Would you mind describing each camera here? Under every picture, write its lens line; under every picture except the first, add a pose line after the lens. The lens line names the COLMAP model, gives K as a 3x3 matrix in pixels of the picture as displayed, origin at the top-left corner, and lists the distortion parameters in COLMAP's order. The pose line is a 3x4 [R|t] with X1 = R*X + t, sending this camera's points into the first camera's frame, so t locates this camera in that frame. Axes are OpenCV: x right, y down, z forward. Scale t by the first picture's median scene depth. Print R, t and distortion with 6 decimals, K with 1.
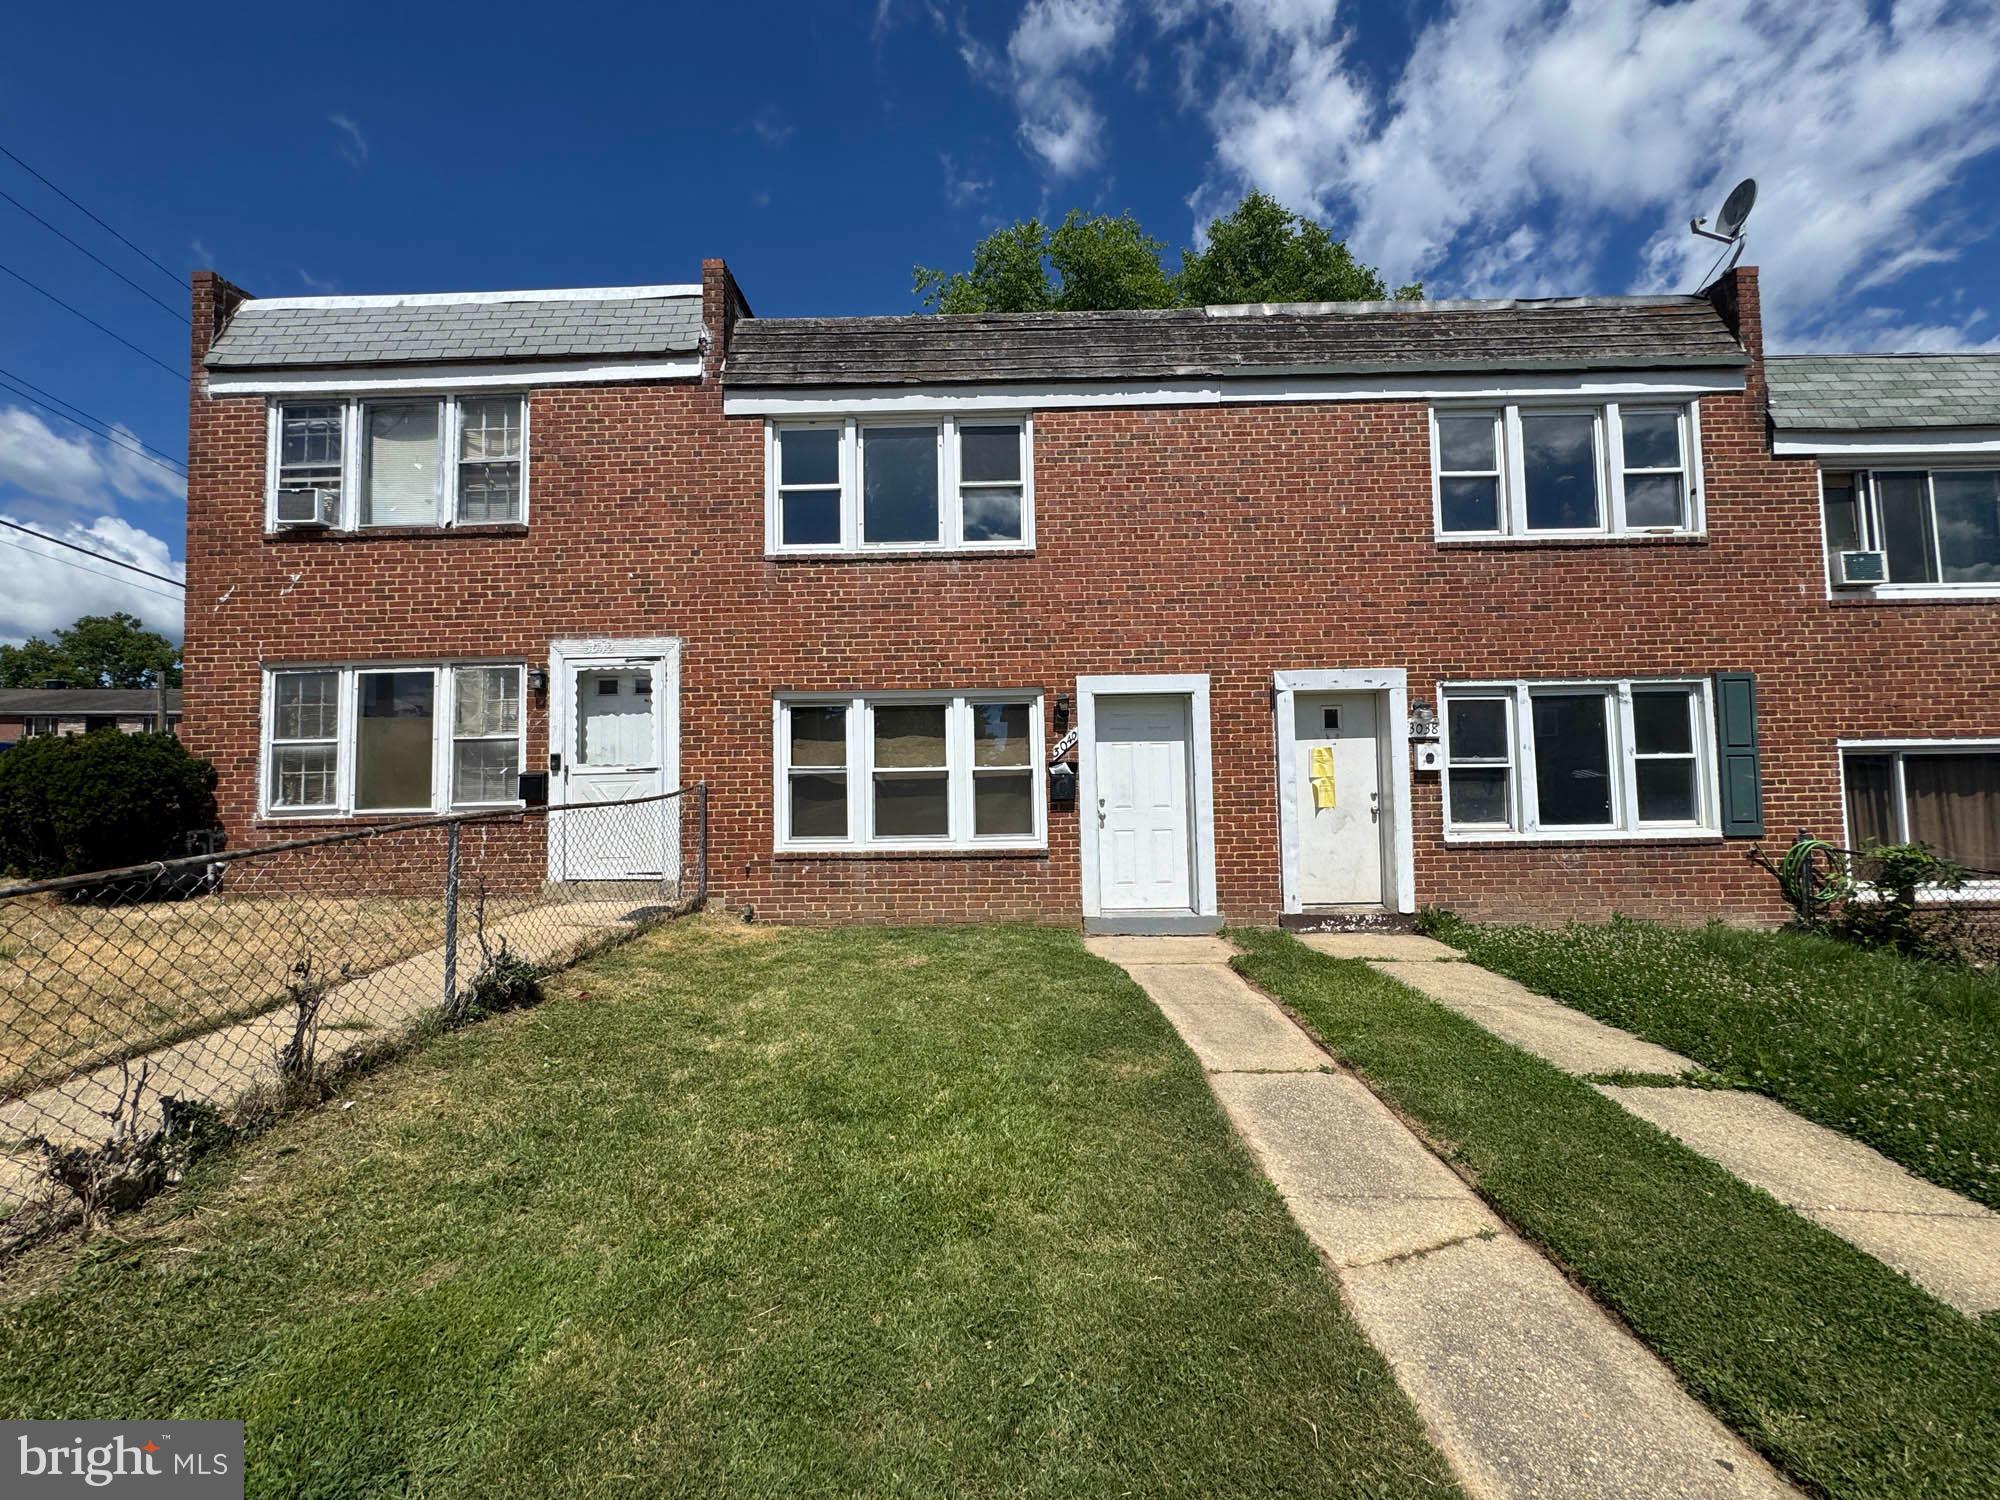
lens RADIAL K [[796.9, 0, 999.7], [0, 796.9, 743.4], [0, 0, 1]] dist [-0.003650, 0.000492]
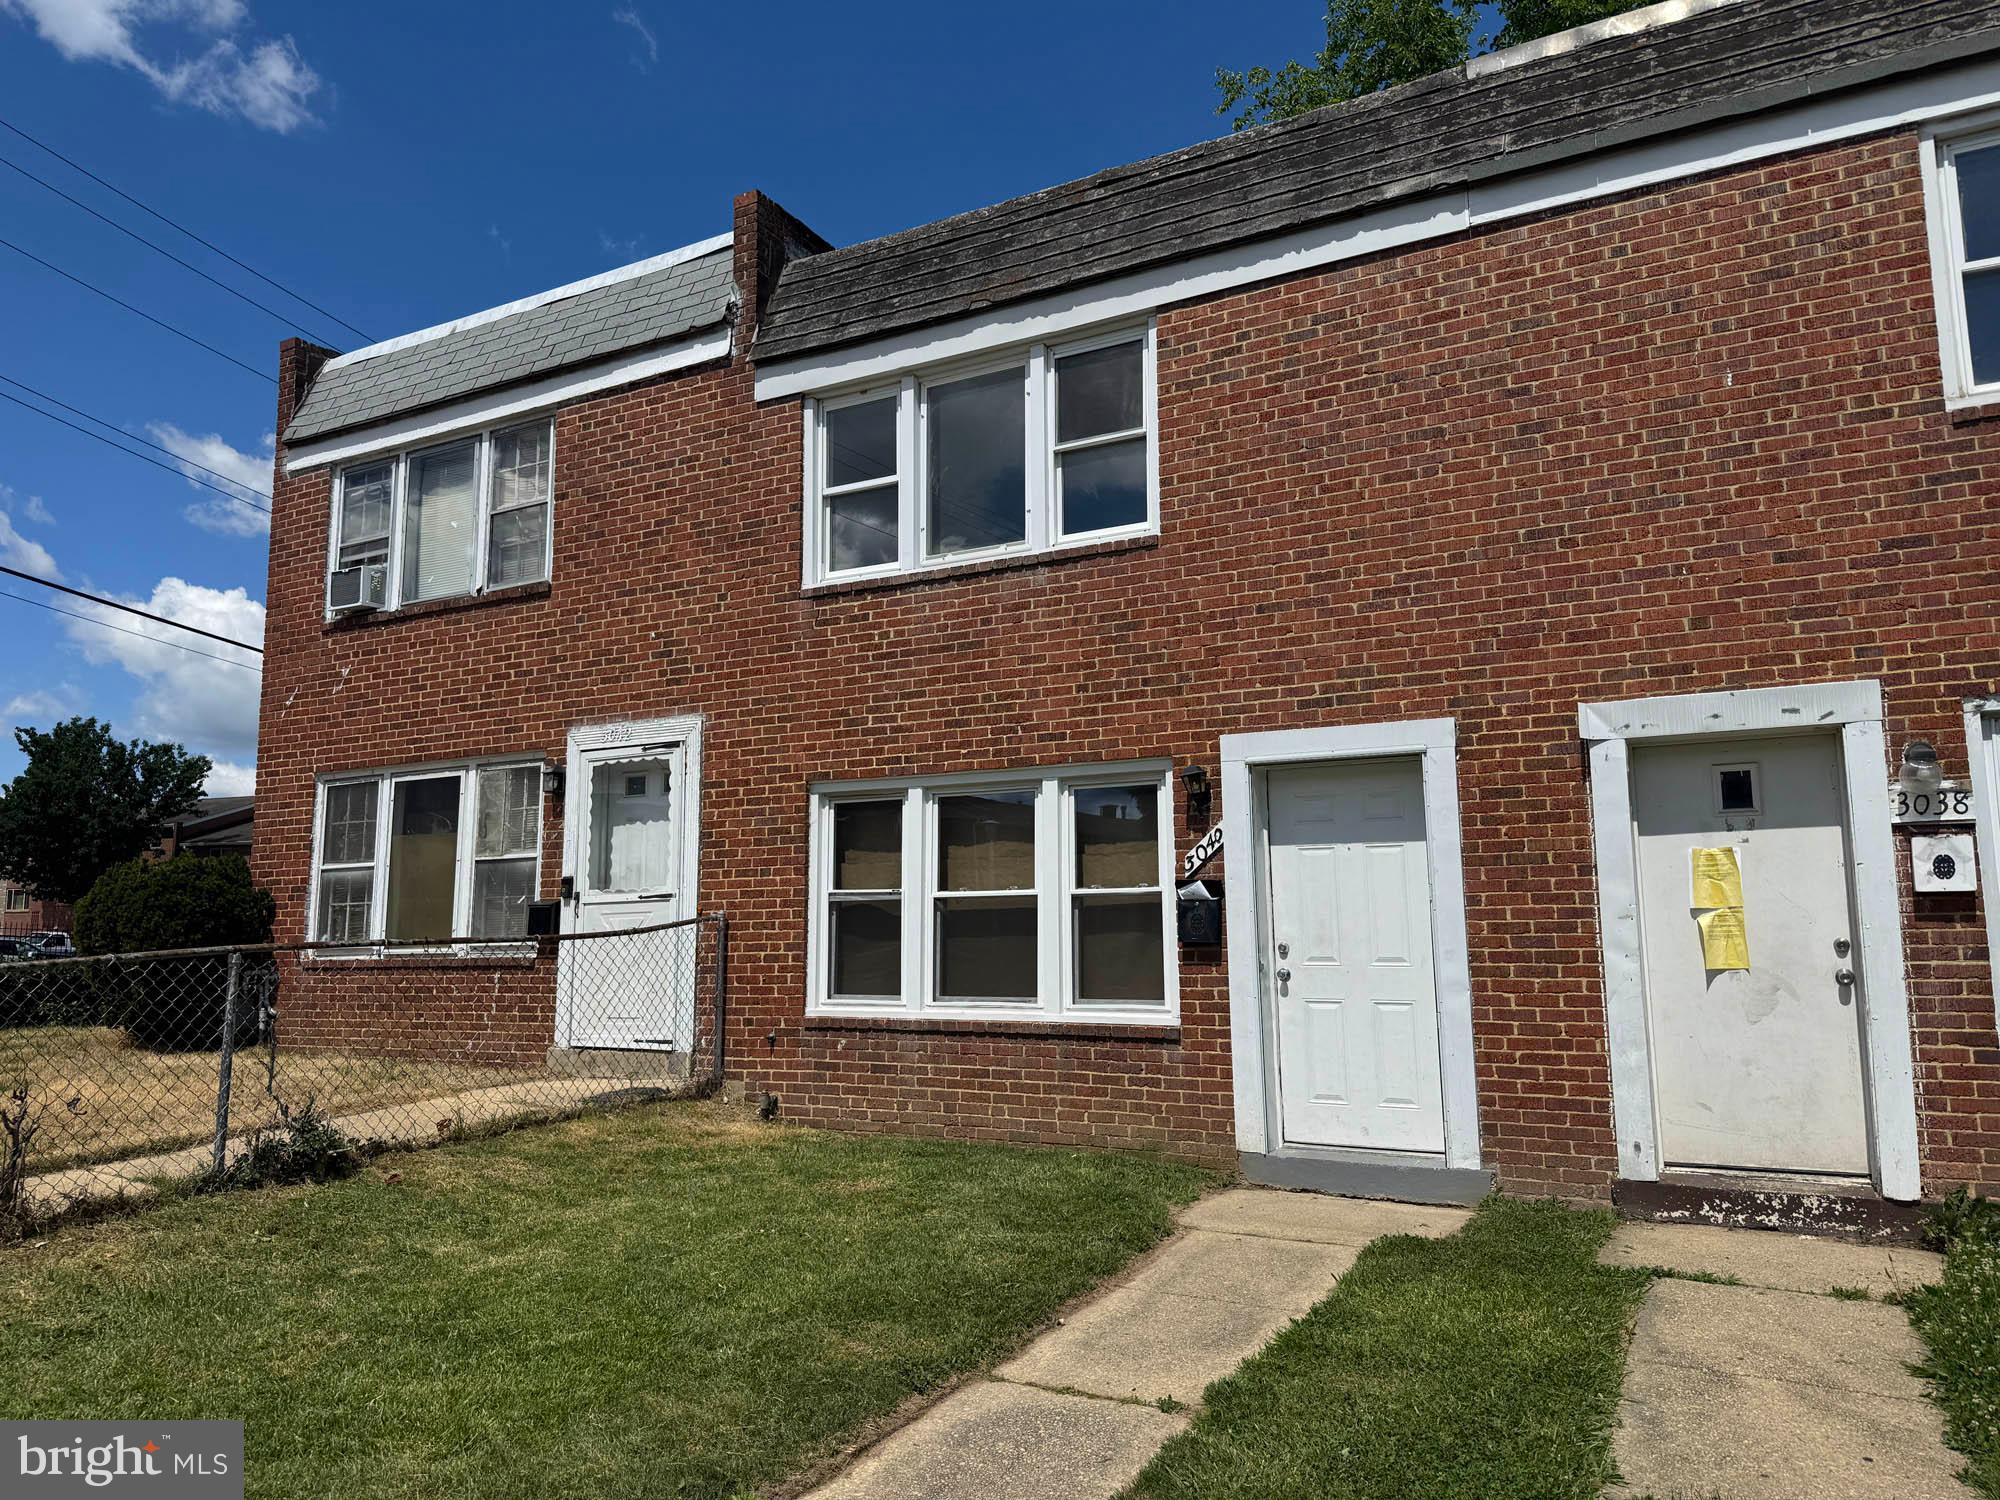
lens RADIAL K [[1385.0, 0, 985.1], [0, 1385.0, 753.7], [0, 0, 1]] dist [0.062066, -0.052135]
pose [[0.885251, -0.051663, -0.462236, 0.411833], [0.015966, 0.996602, -0.080811, 0.009897], [0.464840, 0.064158, 0.883067, 0.003928]]
